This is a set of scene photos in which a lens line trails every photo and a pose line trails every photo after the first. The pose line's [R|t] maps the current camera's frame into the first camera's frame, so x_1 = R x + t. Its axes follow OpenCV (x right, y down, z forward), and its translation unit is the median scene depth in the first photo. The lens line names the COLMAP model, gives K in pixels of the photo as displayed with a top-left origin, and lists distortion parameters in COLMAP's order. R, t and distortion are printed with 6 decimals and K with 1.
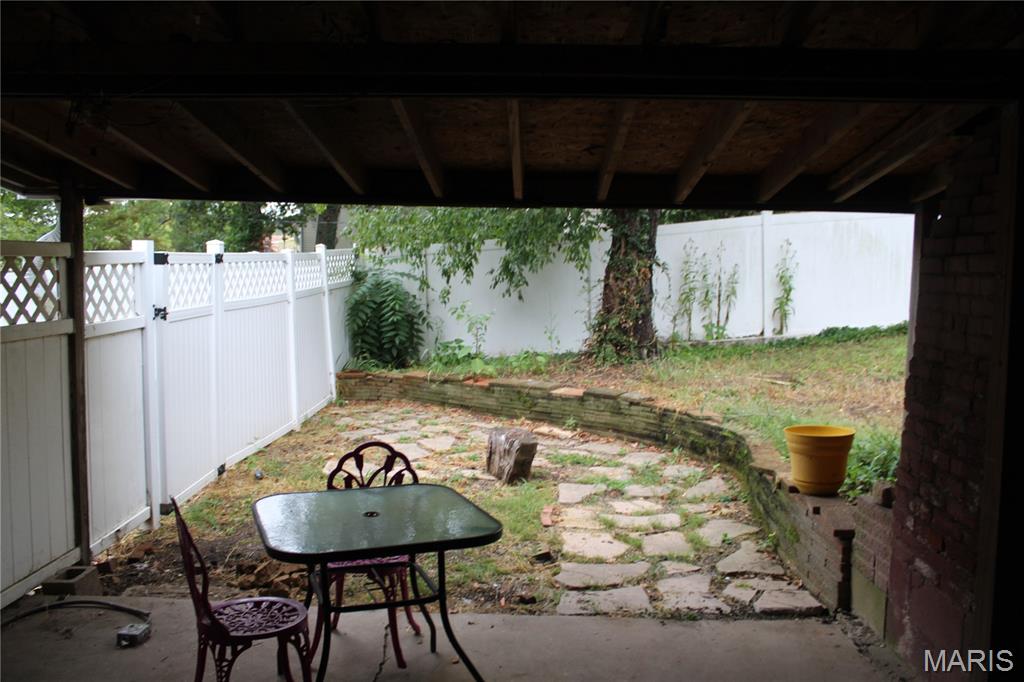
lens RADIAL K [[853.9, 0, 511.9], [0, 853.9, 339.7], [0, 0, 1]] dist [-0.109768, 0.087577]
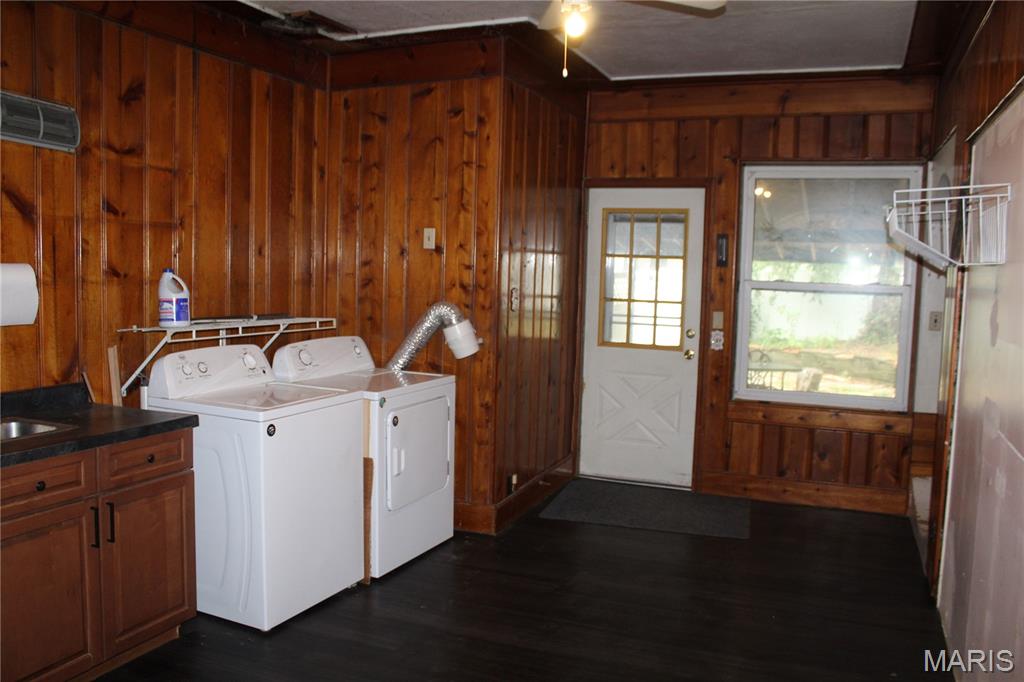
lens RADIAL K [[853.9, 0, 511.8], [0, 853.9, 340.2], [0, 0, 1]] dist [-0.109768, 0.087577]
pose [[0.937557, 0.039568, -0.345573, 0.018310], [-0.041171, 0.999148, 0.002705, 0.046013], [0.345386, 0.011691, 0.938388, -0.768798]]
